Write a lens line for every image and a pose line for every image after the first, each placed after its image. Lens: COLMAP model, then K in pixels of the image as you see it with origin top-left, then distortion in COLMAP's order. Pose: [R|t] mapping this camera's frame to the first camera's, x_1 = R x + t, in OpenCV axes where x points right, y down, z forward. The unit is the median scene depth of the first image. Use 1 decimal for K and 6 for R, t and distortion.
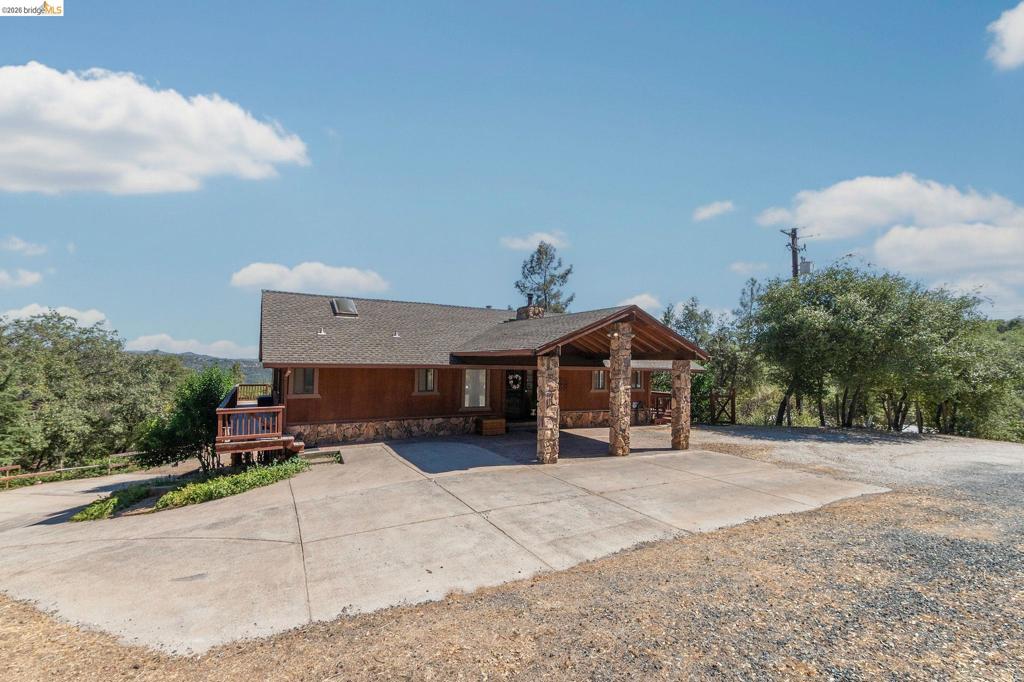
lens RADIAL K [[451.1, 0, 496.4], [0, 451.1, 345.3], [0, 0, 1]] dist [0.023114, -0.002730]
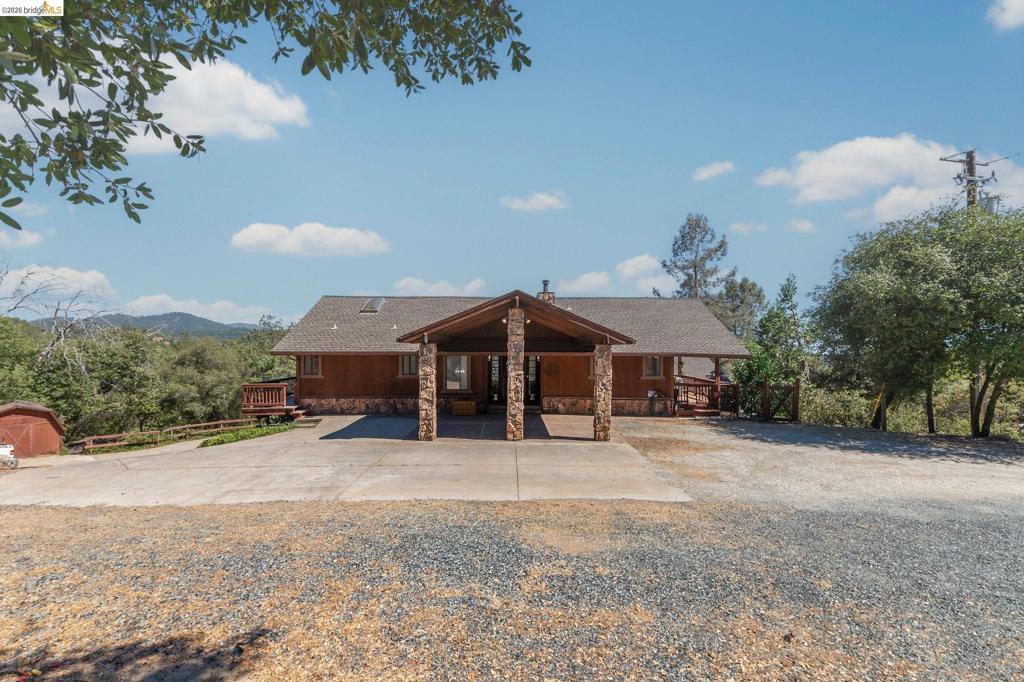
lens RADIAL K [[451.1, 0, 530.5], [0, 451.1, 340.5], [0, 0, 1]] dist [0.023114, -0.002730]
pose [[0.890223, -0.018011, -0.455169, 0.771718], [0.027909, 0.999497, 0.015036, 0.006217], [0.454670, -0.026089, 0.890278, 0.124555]]
